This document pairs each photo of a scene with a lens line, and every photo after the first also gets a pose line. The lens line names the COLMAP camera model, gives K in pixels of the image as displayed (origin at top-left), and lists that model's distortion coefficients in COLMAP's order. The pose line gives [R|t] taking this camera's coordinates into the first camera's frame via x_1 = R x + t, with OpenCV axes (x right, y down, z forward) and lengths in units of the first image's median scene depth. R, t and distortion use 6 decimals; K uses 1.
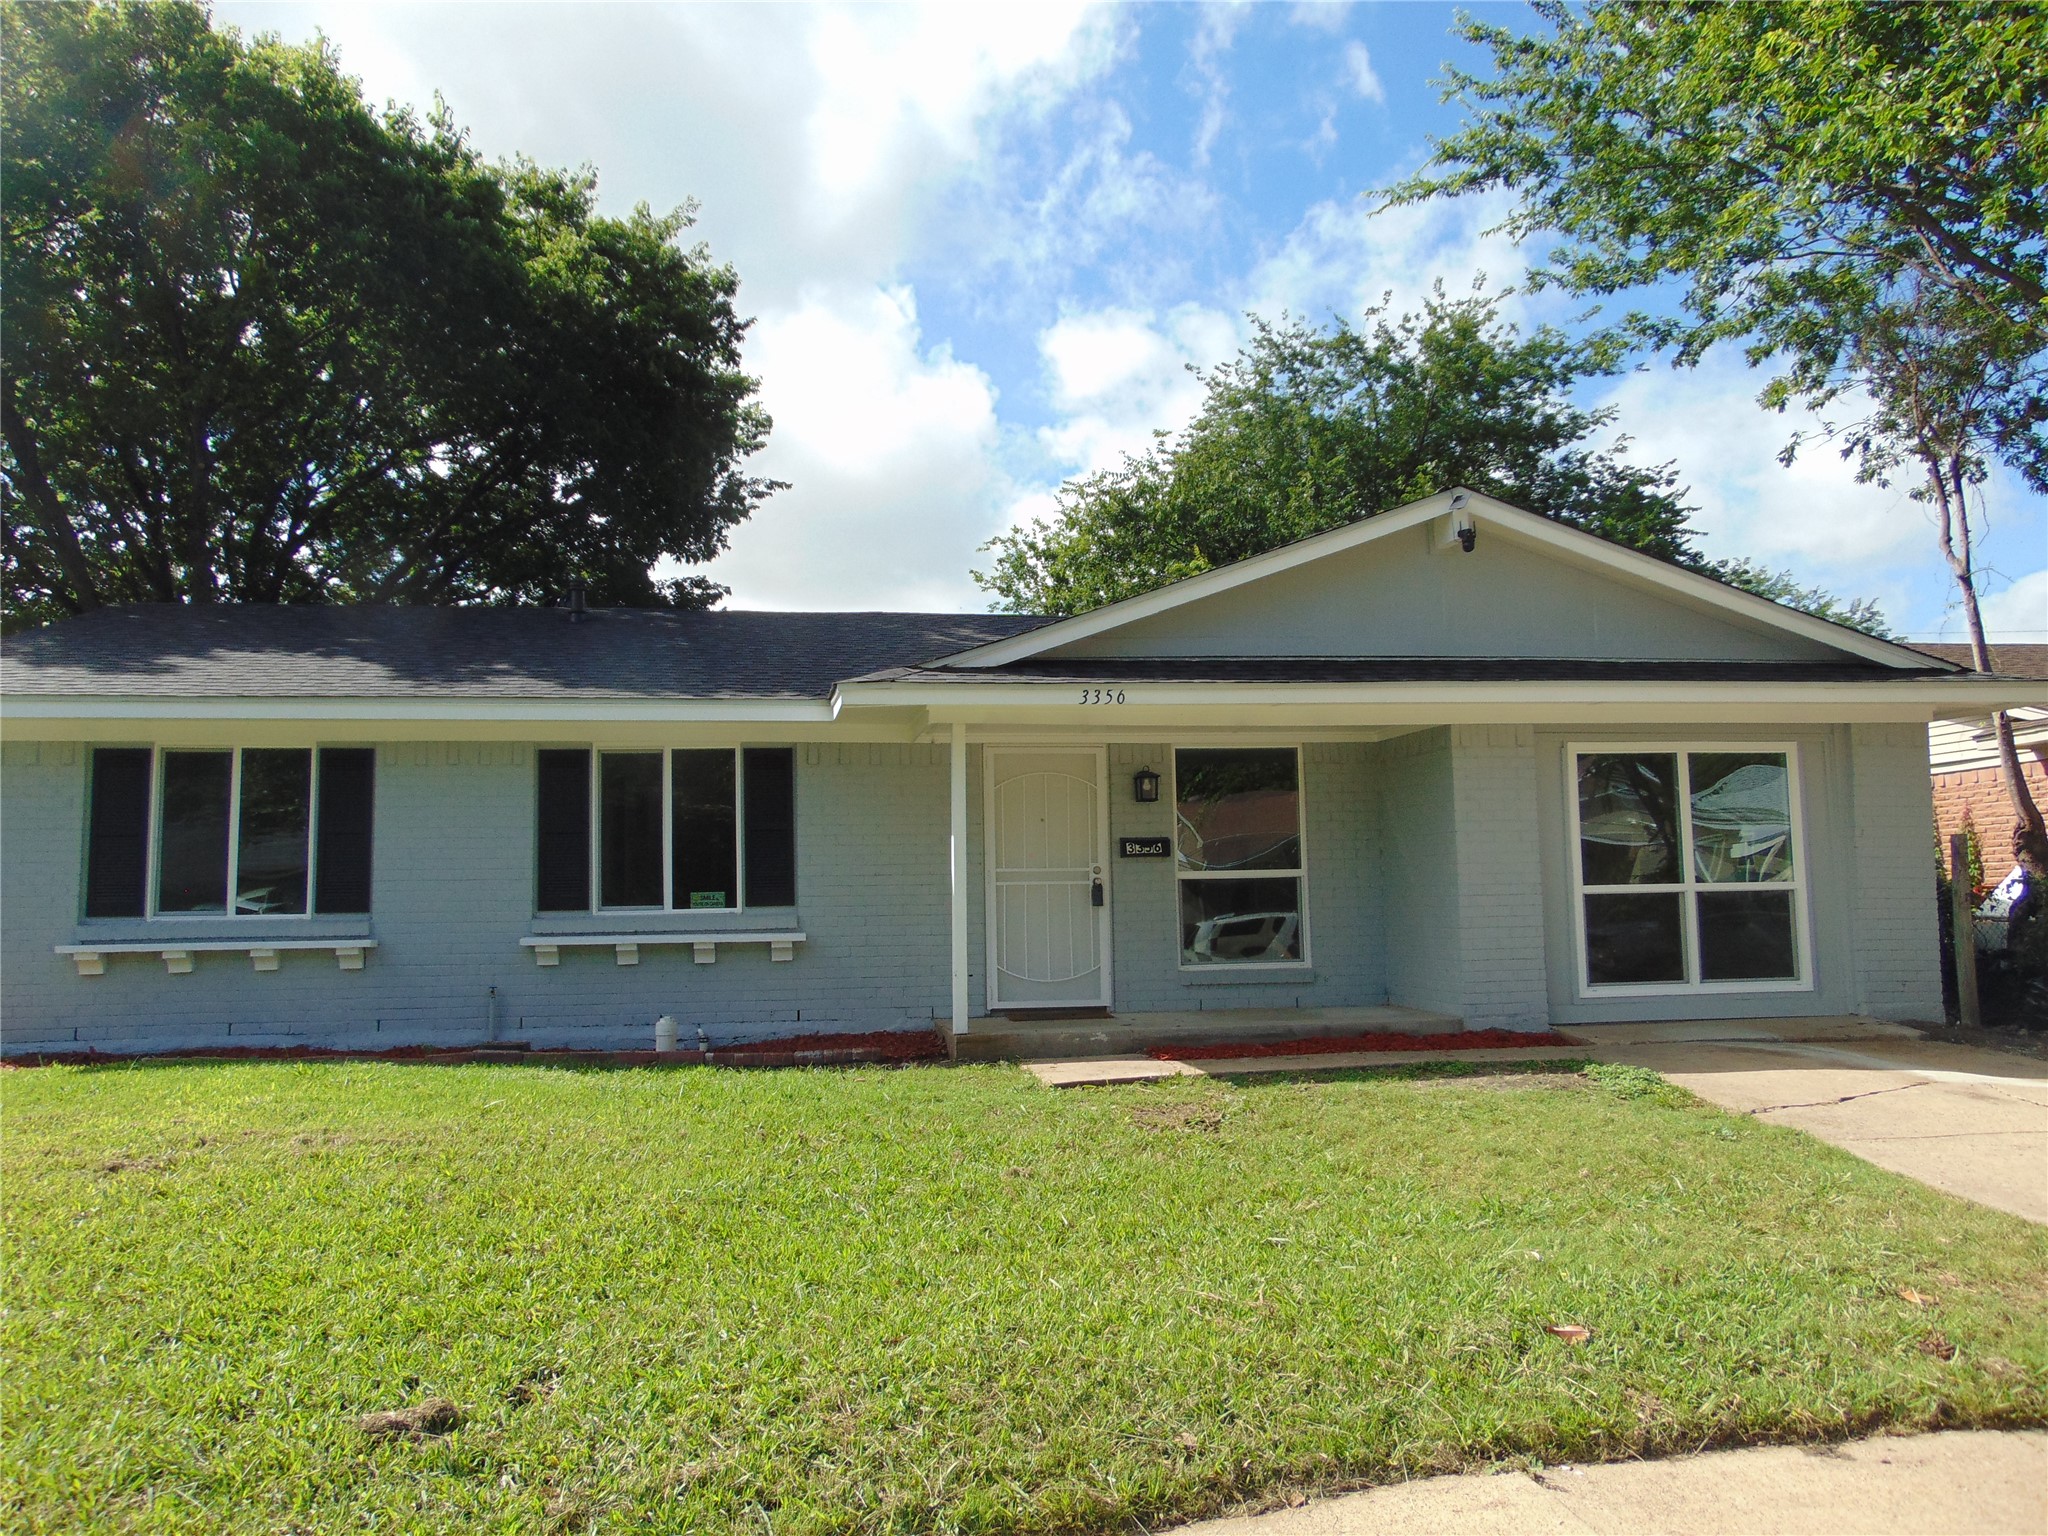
lens RADIAL K [[1539.6, 0, 1019.1], [0, 1539.6, 769.5], [0, 0, 1]] dist [-0.029594, 0.069256]
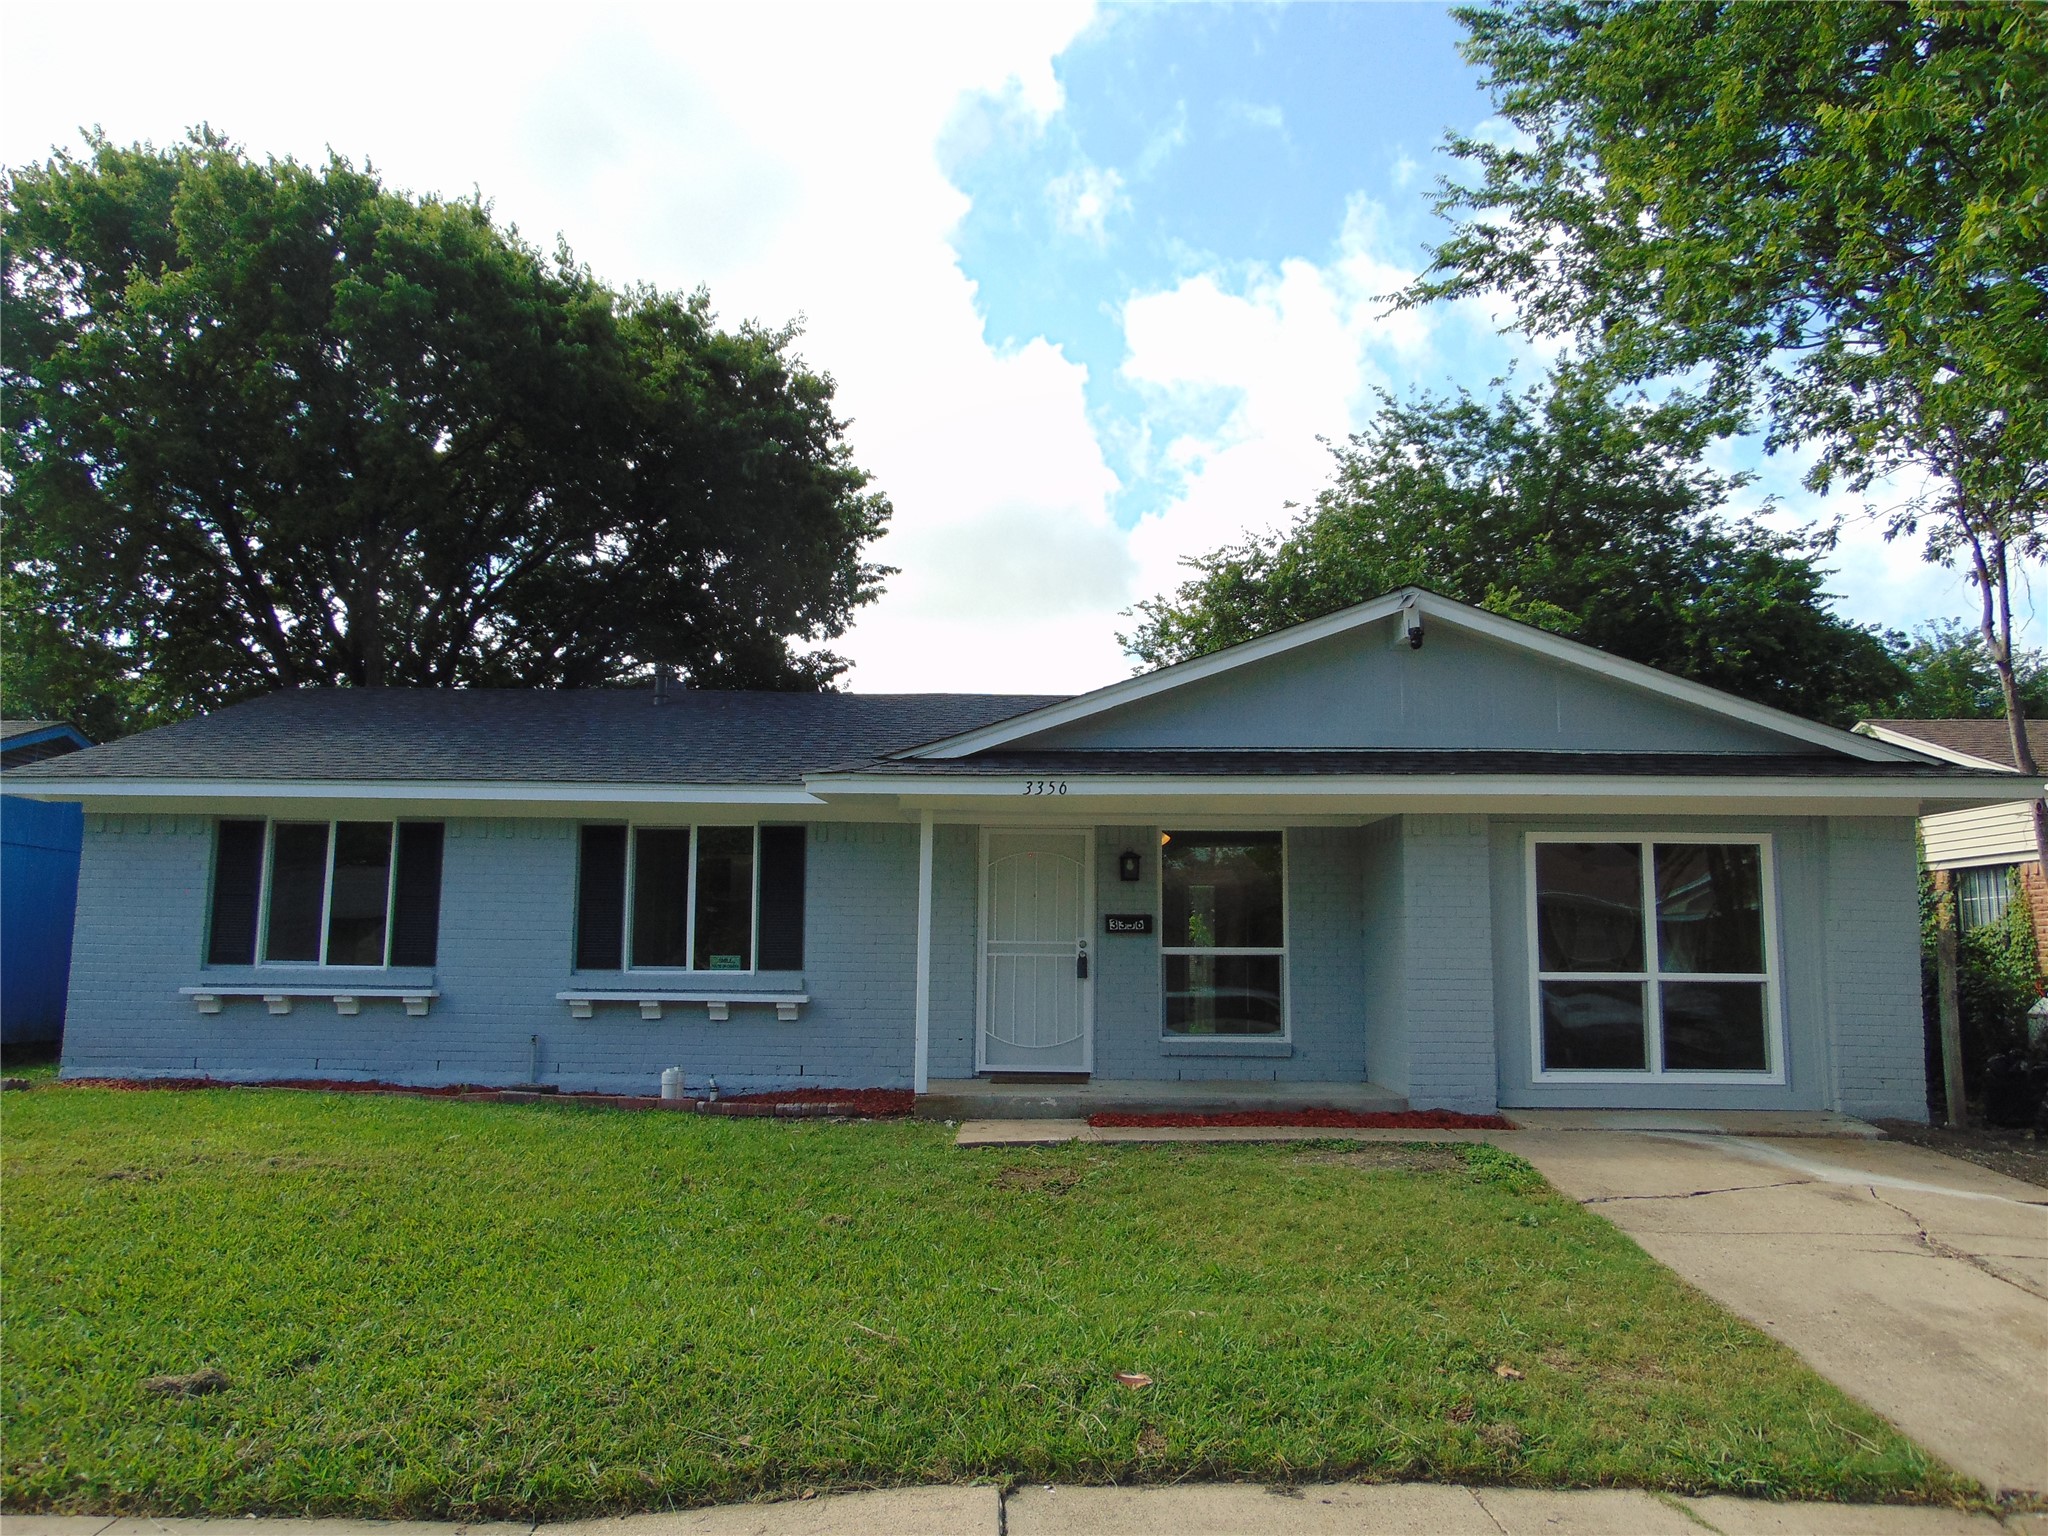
lens RADIAL K [[1539.6, 0, 1019.1], [0, 1539.6, 769.5], [0, 0, 1]] dist [-0.029594, 0.069256]
pose [[0.987806, 0.007879, -0.155493, 0.179115], [-0.013050, 0.999394, -0.032262, -0.021391], [0.155145, 0.033898, 0.987310, -0.067436]]
